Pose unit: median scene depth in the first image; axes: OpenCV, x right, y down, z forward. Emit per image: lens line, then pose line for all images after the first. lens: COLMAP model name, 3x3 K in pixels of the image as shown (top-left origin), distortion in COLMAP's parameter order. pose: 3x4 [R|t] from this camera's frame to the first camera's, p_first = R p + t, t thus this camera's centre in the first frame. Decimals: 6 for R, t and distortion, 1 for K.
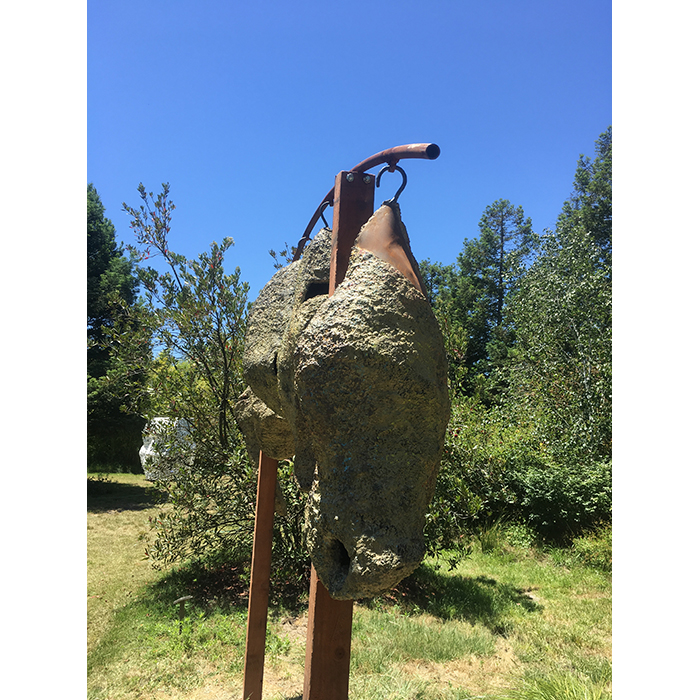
lens RADIAL K [[619.4, 0, 353.5], [0, 619.4, 352.7], [0, 0, 1]] dist [0.074732, -0.022209]
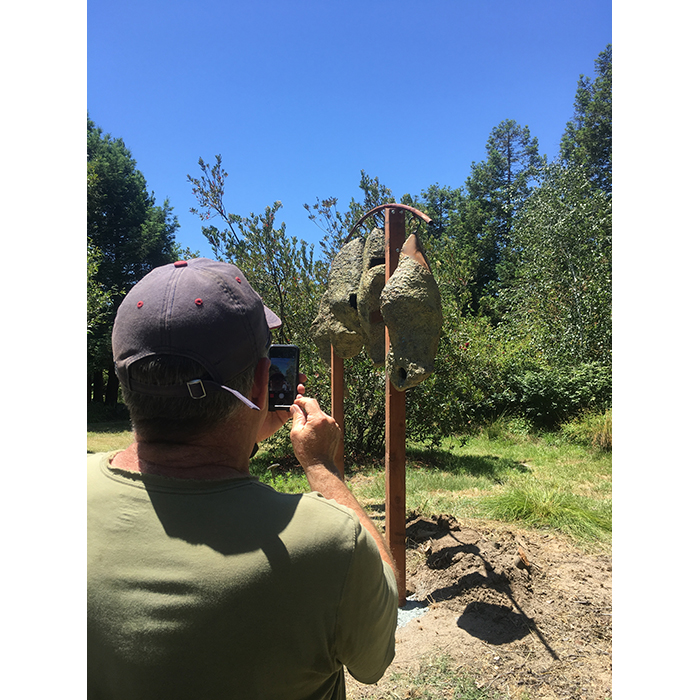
lens RADIAL K [[619.4, 0, 350.9], [0, 619.4, 347.1], [0, 0, 1]] dist [0.074732, -0.022209]
pose [[0.998074, -0.054317, -0.029967, -0.020787], [0.057218, 0.992679, 0.106373, -0.011080], [0.023970, -0.107883, 0.993875, -0.217300]]
